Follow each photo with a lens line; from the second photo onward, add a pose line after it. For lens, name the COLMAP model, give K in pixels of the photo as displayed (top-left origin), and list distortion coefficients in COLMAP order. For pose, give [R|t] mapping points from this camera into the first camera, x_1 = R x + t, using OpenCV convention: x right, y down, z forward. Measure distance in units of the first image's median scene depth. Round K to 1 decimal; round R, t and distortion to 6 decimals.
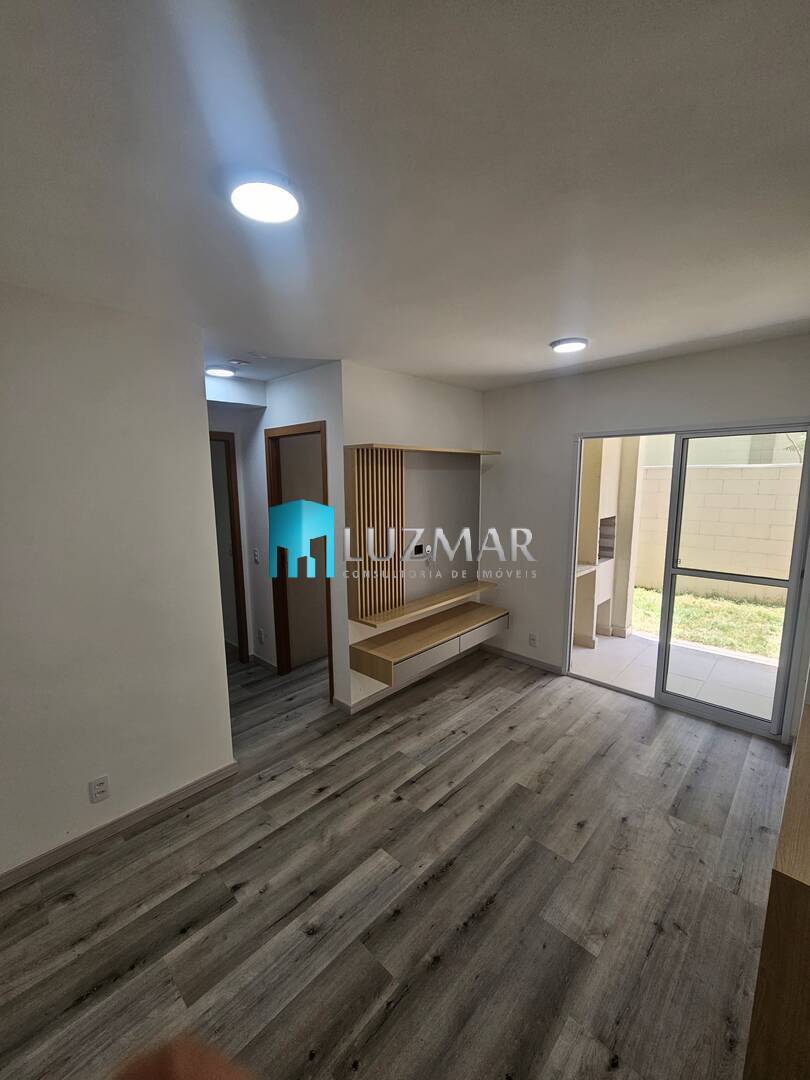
lens RADIAL K [[443.1, 0, 404.1], [0, 443.1, 546.6], [0, 0, 1]] dist [0.001094, 0.000958]
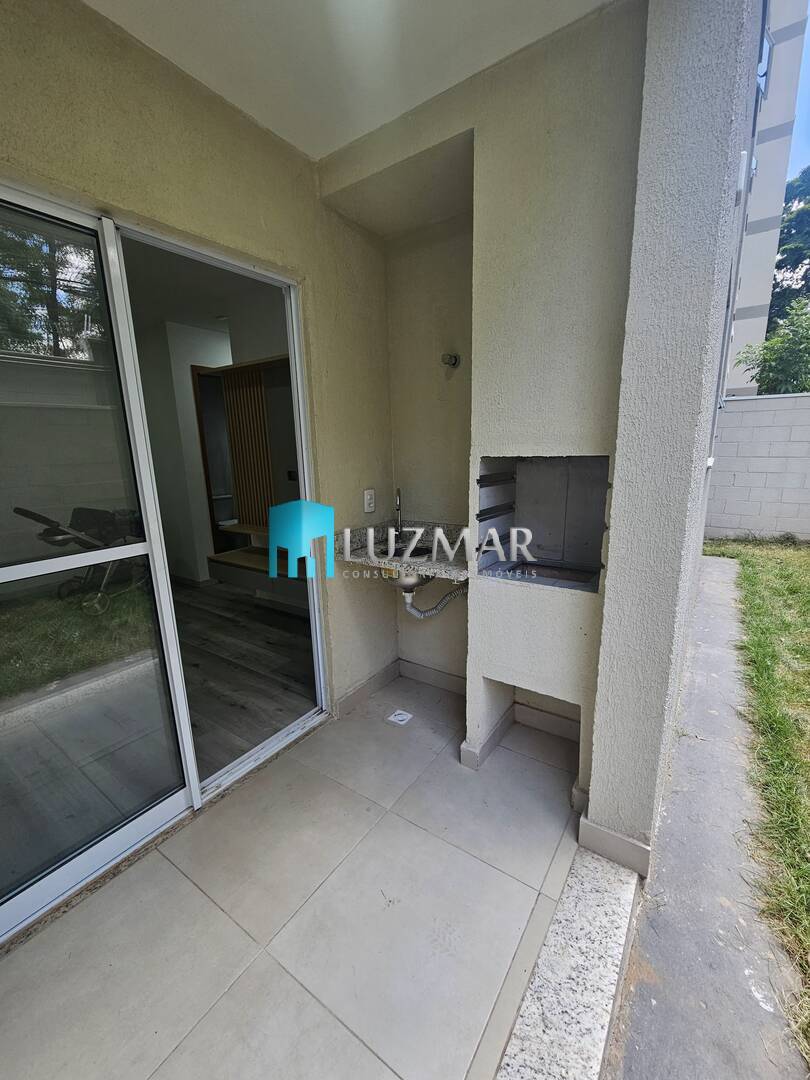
lens RADIAL K [[447.0, 0, 403.0], [0, 447.0, 544.3], [0, 0, 1]] dist [-0.001738, 0.000900]
pose [[0.145389, 0.212434, -0.966299, 1.382843], [-0.127210, 0.972584, 0.194676, -0.088083], [0.981162, 0.094619, 0.168427, 1.489953]]
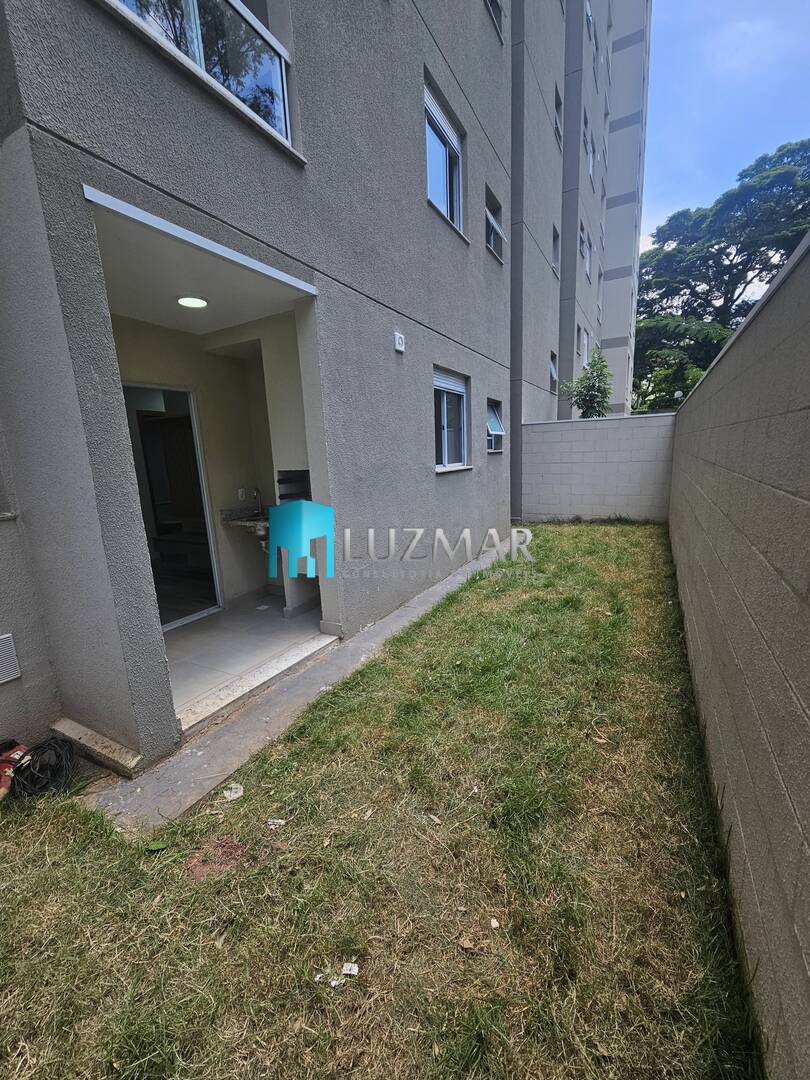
lens RADIAL K [[443.1, 0, 404.1], [0, 443.1, 546.6], [0, 0, 1]] dist [0.001094, 0.000958]
pose [[0.254762, 0.193973, -0.947349, 2.255951], [-0.107710, 0.979271, 0.171544, -0.148198], [0.960987, 0.058336, 0.270373, 1.711752]]
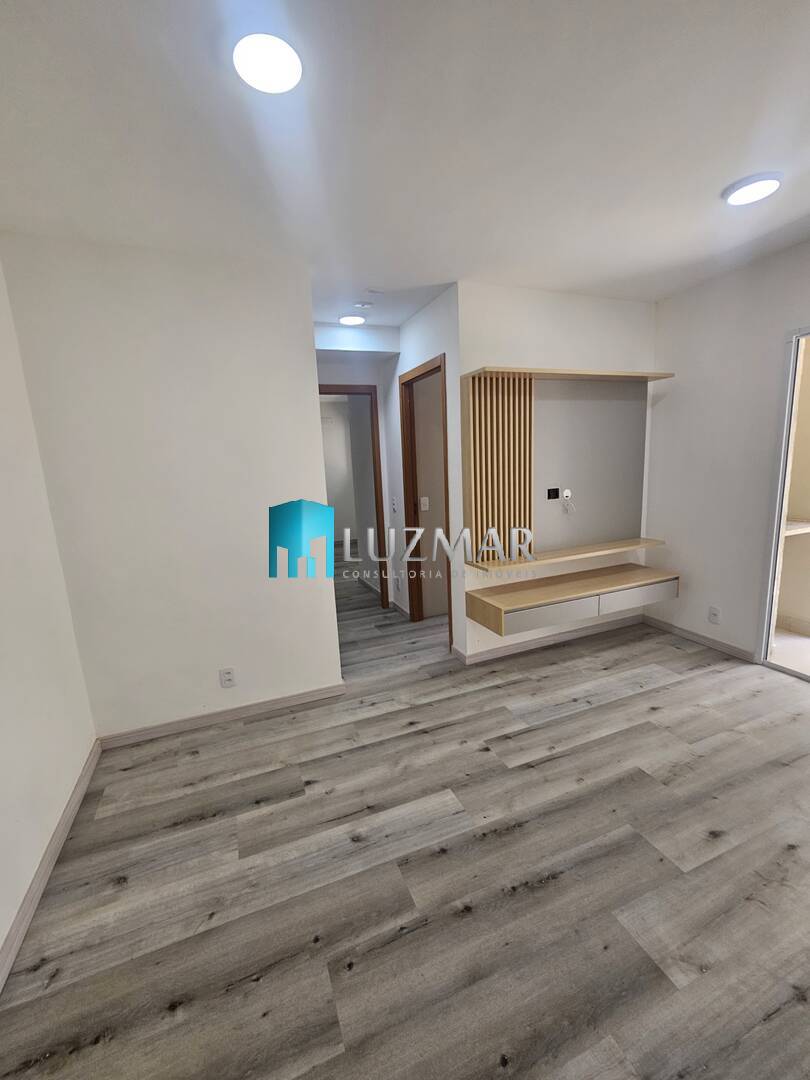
lens RADIAL K [[447.0, 0, 403.0], [0, 447.0, 544.3], [0, 0, 1]] dist [-0.001738, 0.000900]
pose [[0.907097, 0.038685, -0.419141, 0.189014], [-0.022918, 0.998830, 0.042590, 0.104884], [0.420298, -0.029028, 0.906922, 0.098863]]
